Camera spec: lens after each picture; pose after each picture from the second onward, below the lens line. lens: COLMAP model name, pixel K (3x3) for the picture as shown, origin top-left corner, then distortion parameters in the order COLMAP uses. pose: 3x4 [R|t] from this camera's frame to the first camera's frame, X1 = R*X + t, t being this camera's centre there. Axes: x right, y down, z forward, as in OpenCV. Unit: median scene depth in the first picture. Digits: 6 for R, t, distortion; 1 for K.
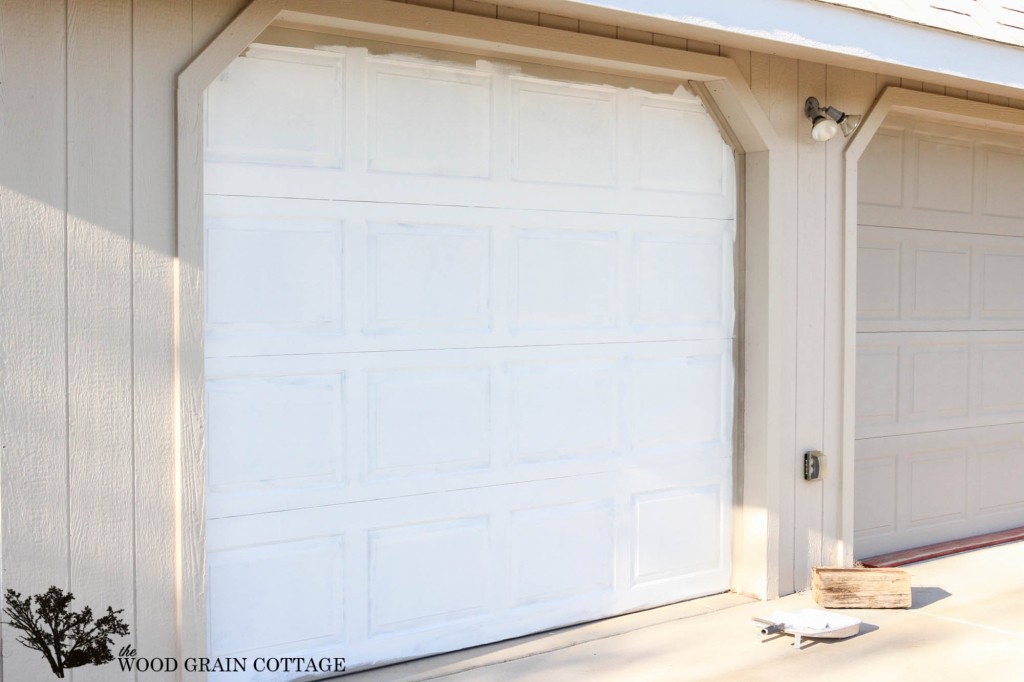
lens RADIAL K [[1445.2, 0, 537.4], [0, 1445.2, 338.7], [0, 0, 1]] dist [0.006481, 0.042848]
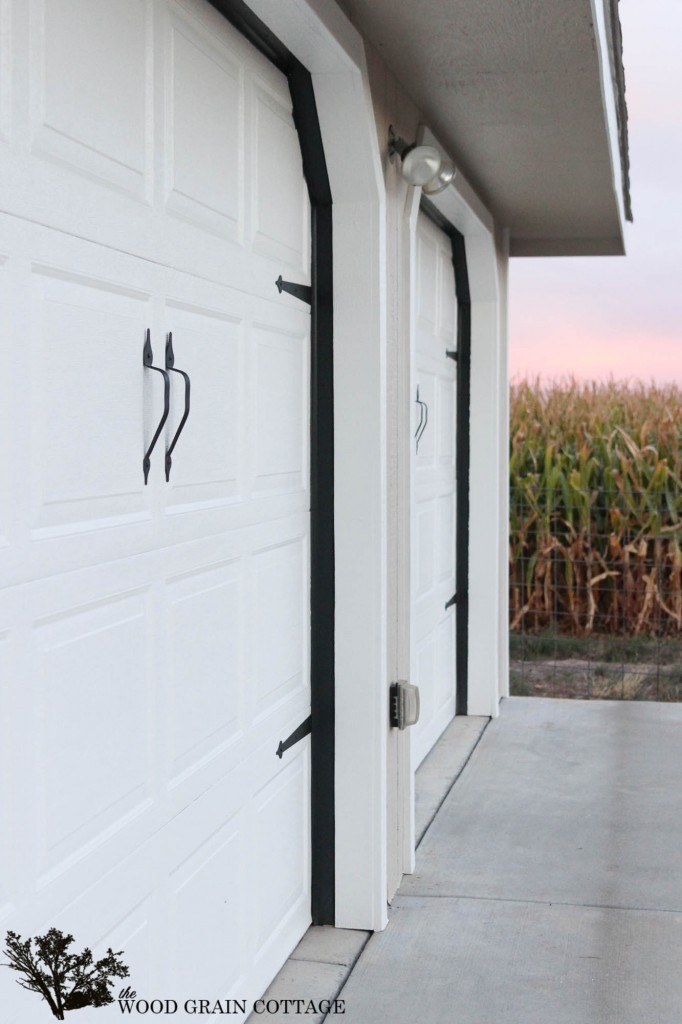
lens RADIAL K [[1571.6, 0, 341.0], [0, 1571.6, 512.0], [0, 0, 1]] dist [-0.065809, -0.062006]
pose [[0.800833, -0.040008, 0.597550, -0.246883], [0.033055, 0.999198, 0.022600, -0.013969], [-0.597975, 0.001653, 0.801513, 0.470343]]
